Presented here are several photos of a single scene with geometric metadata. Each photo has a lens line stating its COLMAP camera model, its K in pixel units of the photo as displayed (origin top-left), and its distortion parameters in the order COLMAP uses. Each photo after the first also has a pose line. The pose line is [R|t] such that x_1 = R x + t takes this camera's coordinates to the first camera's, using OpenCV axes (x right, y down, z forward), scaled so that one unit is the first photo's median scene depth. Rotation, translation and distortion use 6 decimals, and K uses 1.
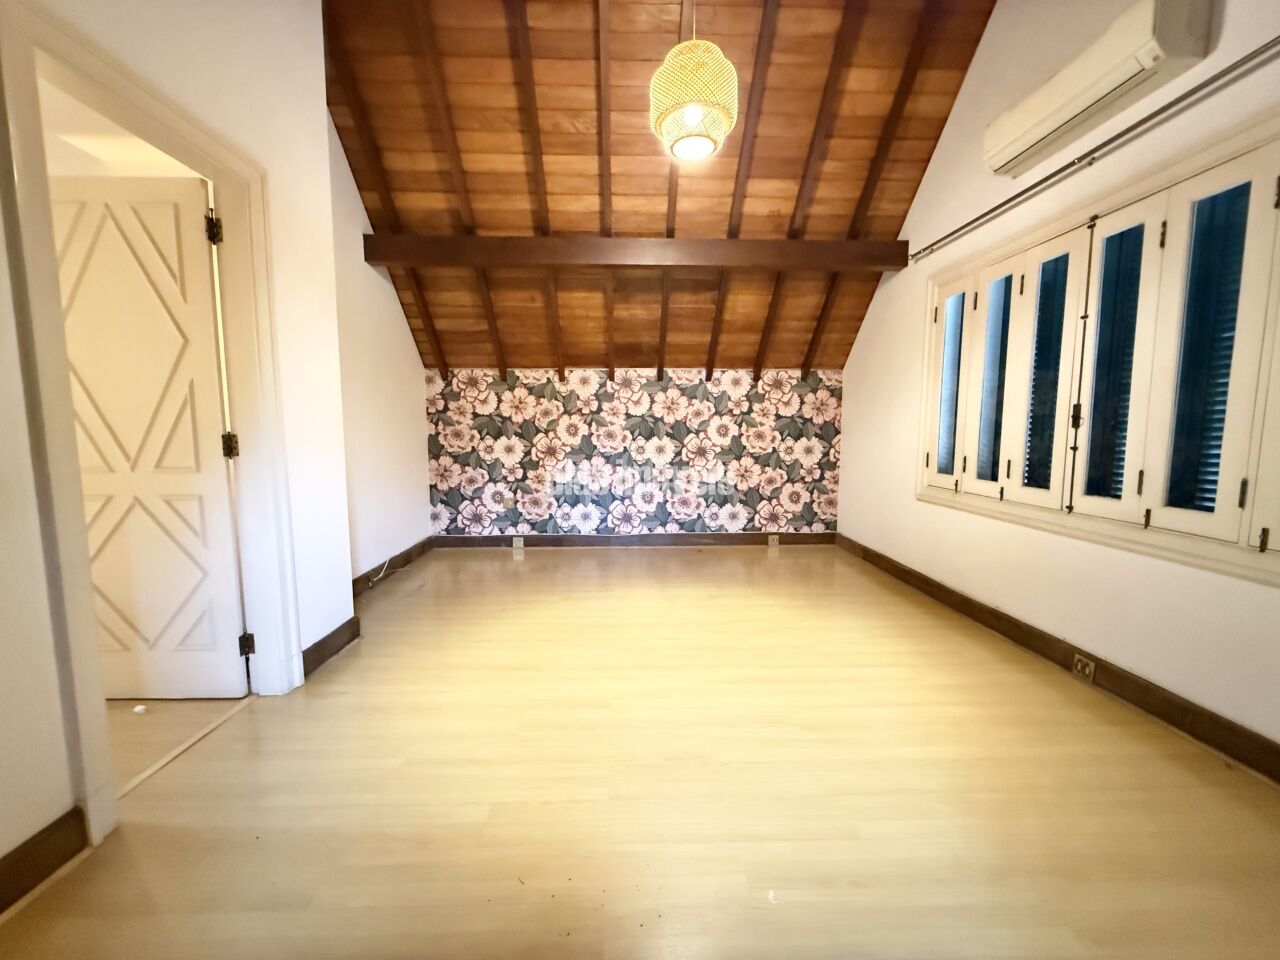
lens RADIAL K [[510.9, 0, 641.5], [0, 510.9, 486.5], [0, 0, 1]] dist [0.000420, -0.000086]
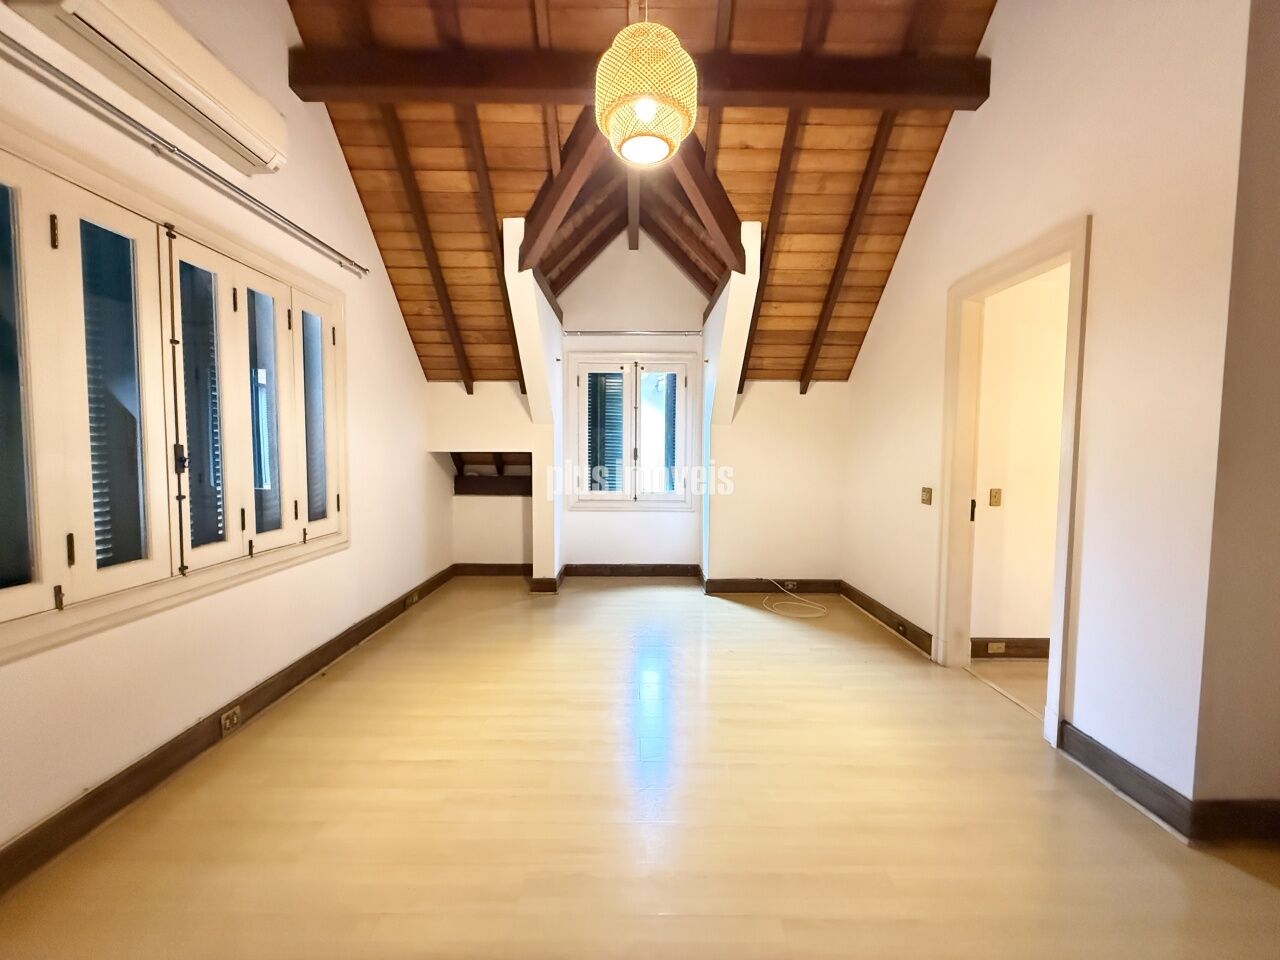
lens RADIAL K [[510.9, 0, 638.9], [0, 510.9, 475.5], [0, 0, 1]] dist [0.000420, -0.000086]
pose [[-0.999130, -0.010922, 0.040260, 0.070805], [-0.004436, 0.987461, 0.157803, -0.252261], [-0.041479, 0.157487, -0.986650, 1.841478]]
